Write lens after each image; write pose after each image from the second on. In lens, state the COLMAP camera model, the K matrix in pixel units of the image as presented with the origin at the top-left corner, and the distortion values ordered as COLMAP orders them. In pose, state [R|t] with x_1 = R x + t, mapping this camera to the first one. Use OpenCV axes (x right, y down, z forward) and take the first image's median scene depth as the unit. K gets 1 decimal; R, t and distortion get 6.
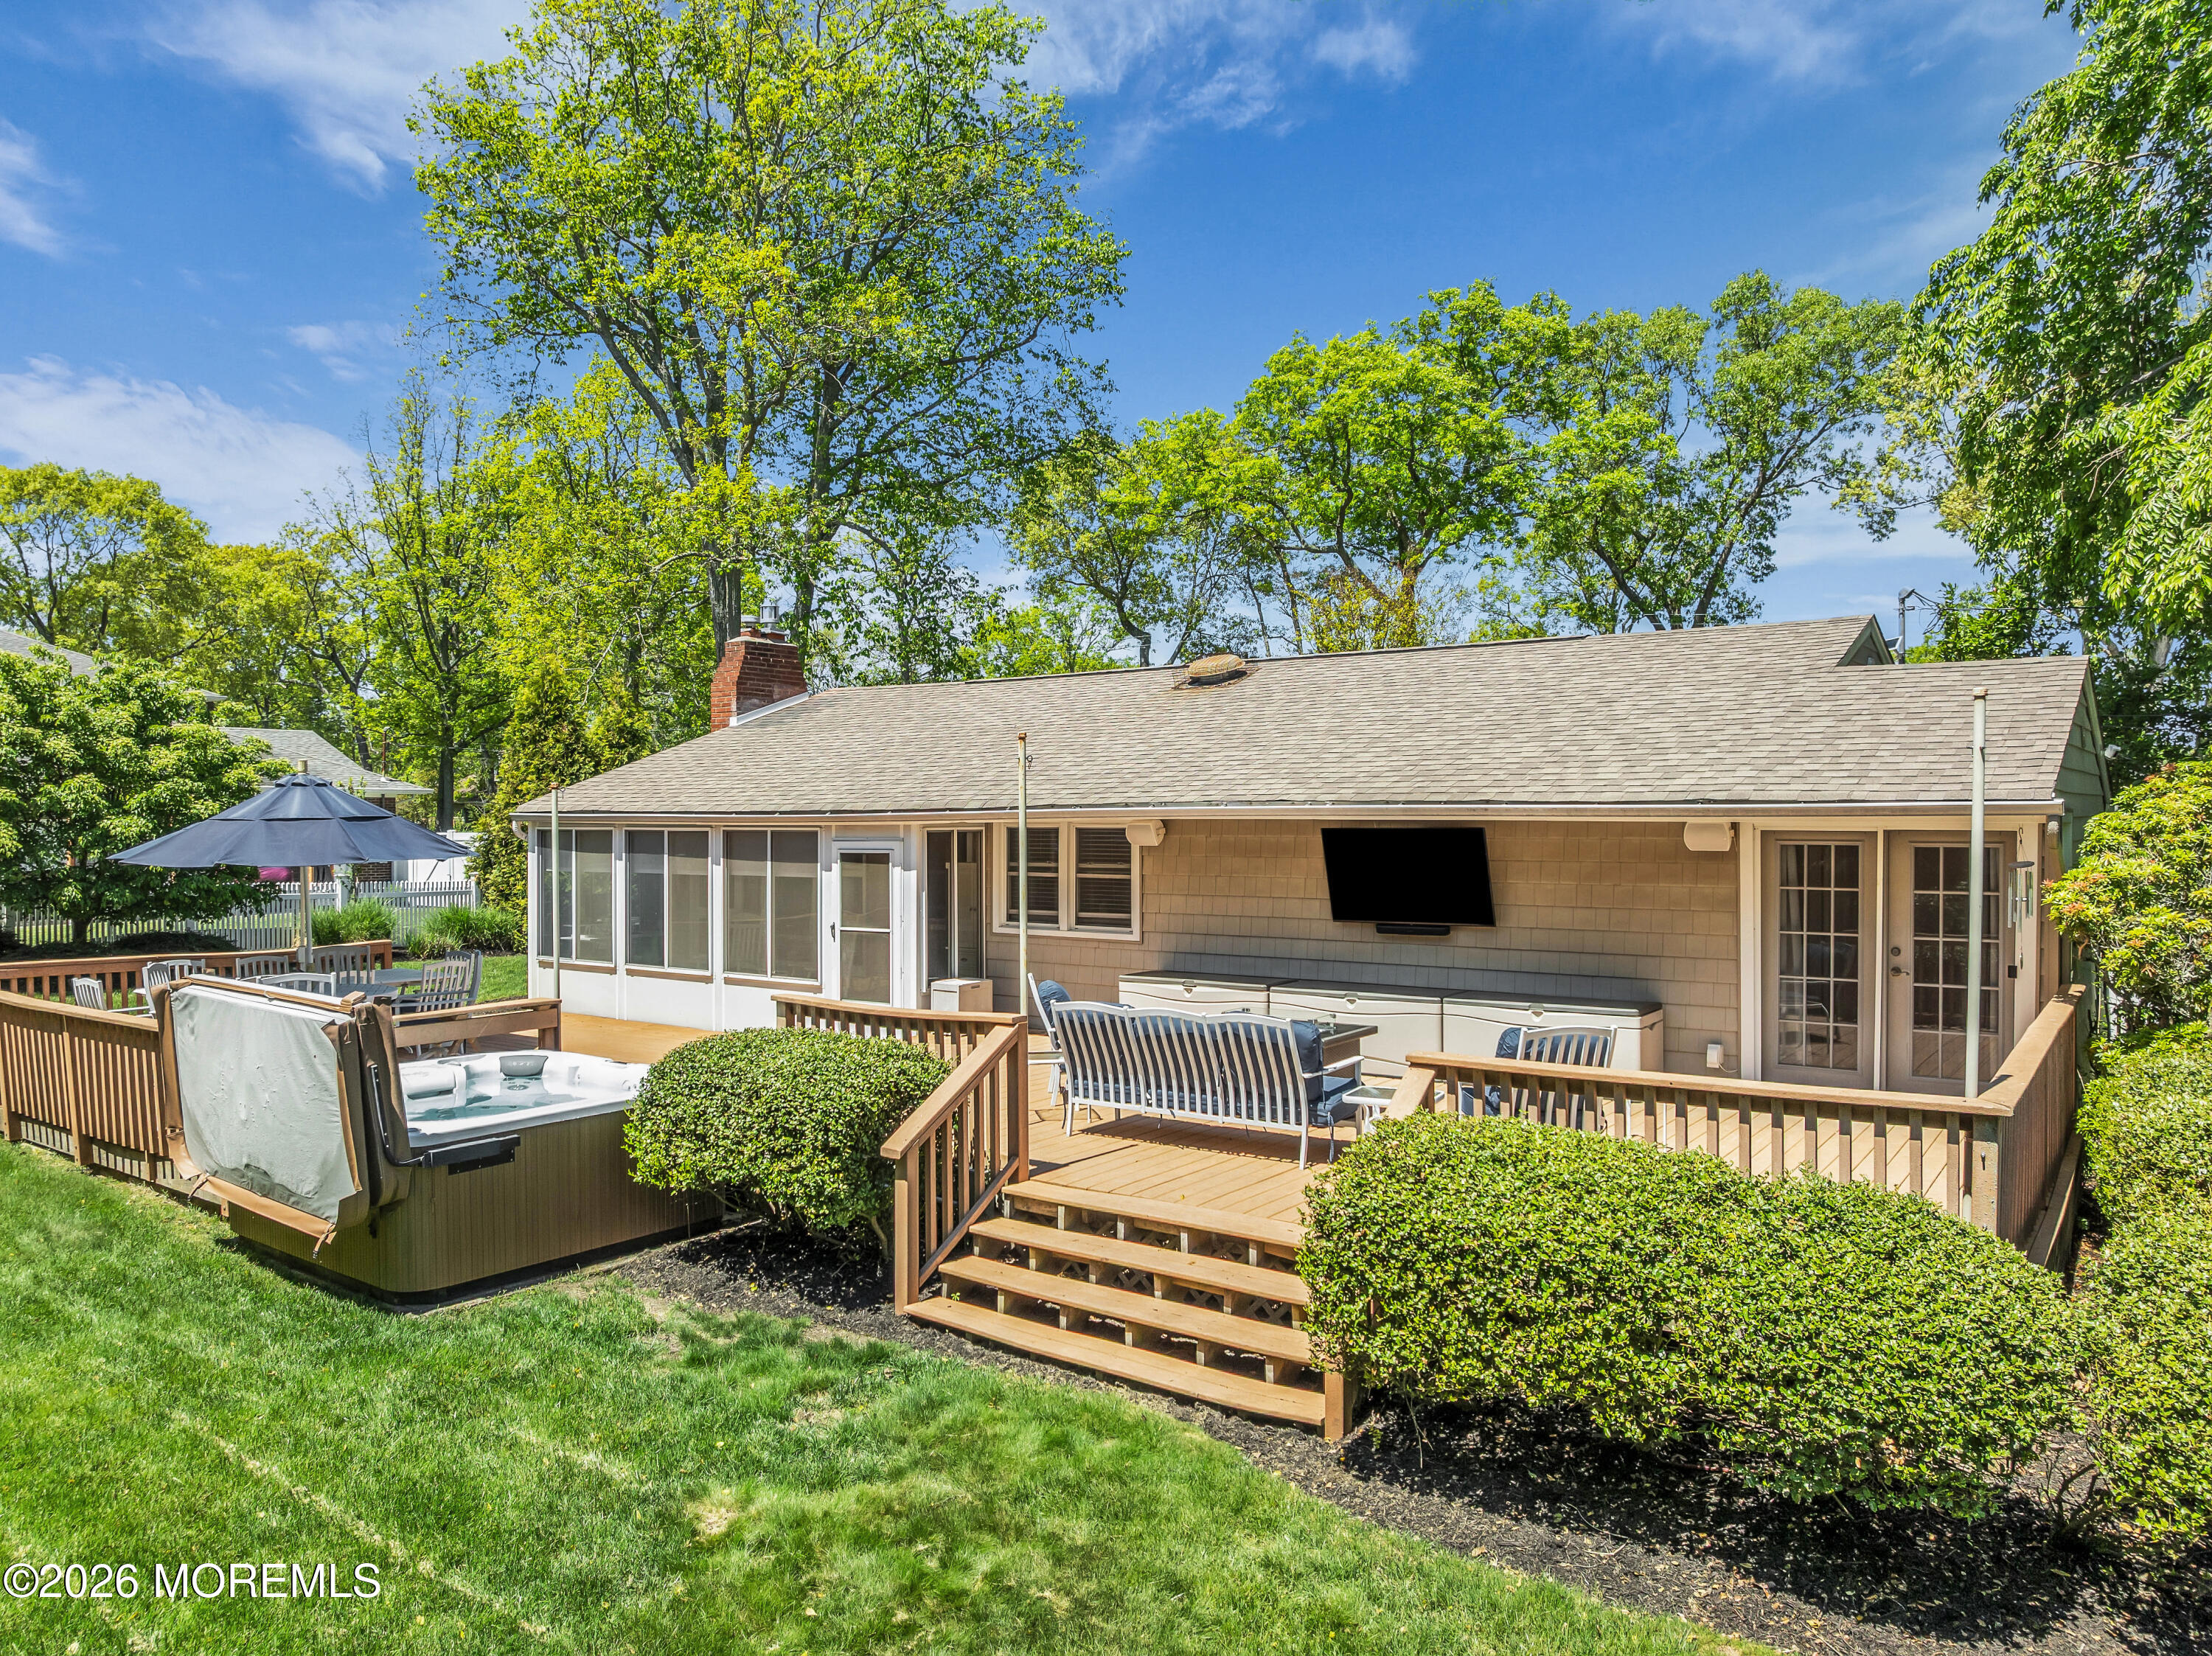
lens RADIAL K [[1525.1, 0, 1106.0], [0, 1525.1, 828.0], [0, 0, 1]] dist [0.000624, 0.000148]
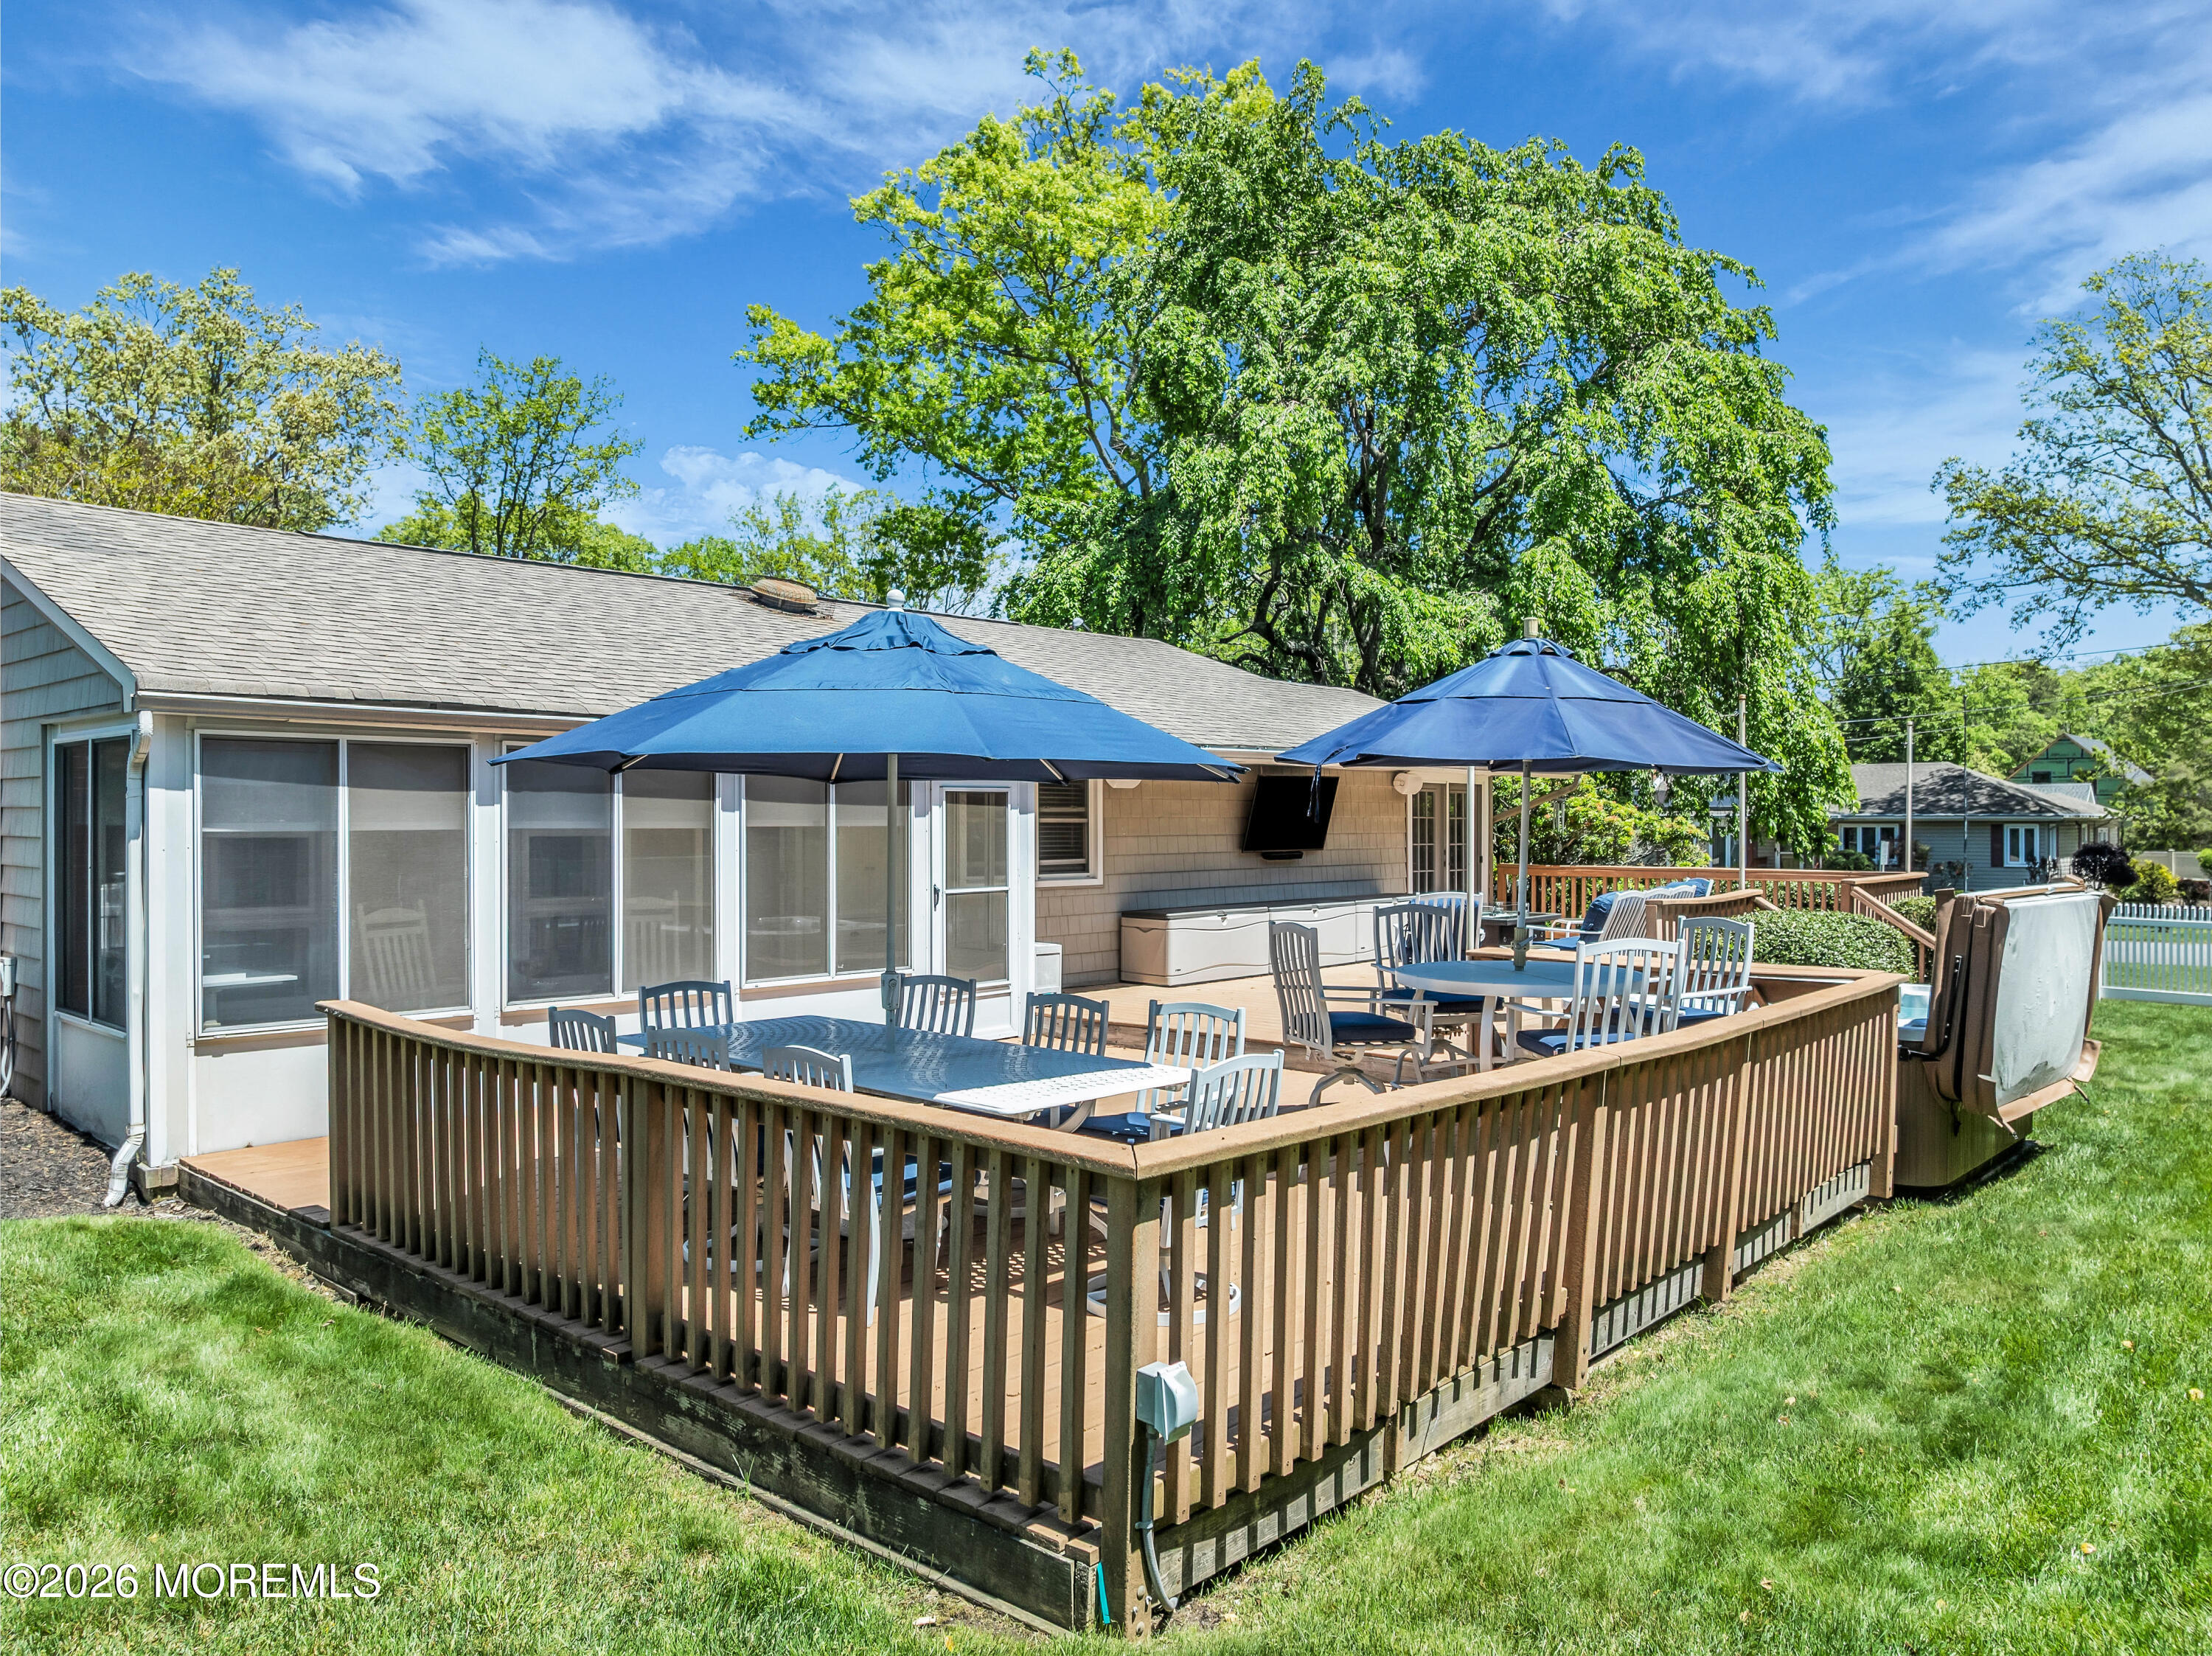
lens RADIAL K [[1583.4, 0, 1114.9], [0, 1583.4, 841.6], [0, 0, 1]] dist [-0.041462, -0.004433]
pose [[0.112205, -0.015121, 0.993570, -0.949966], [0.001502, 0.999886, 0.015047, 0.030123], [-0.993684, -0.000196, 0.112215, 0.846754]]
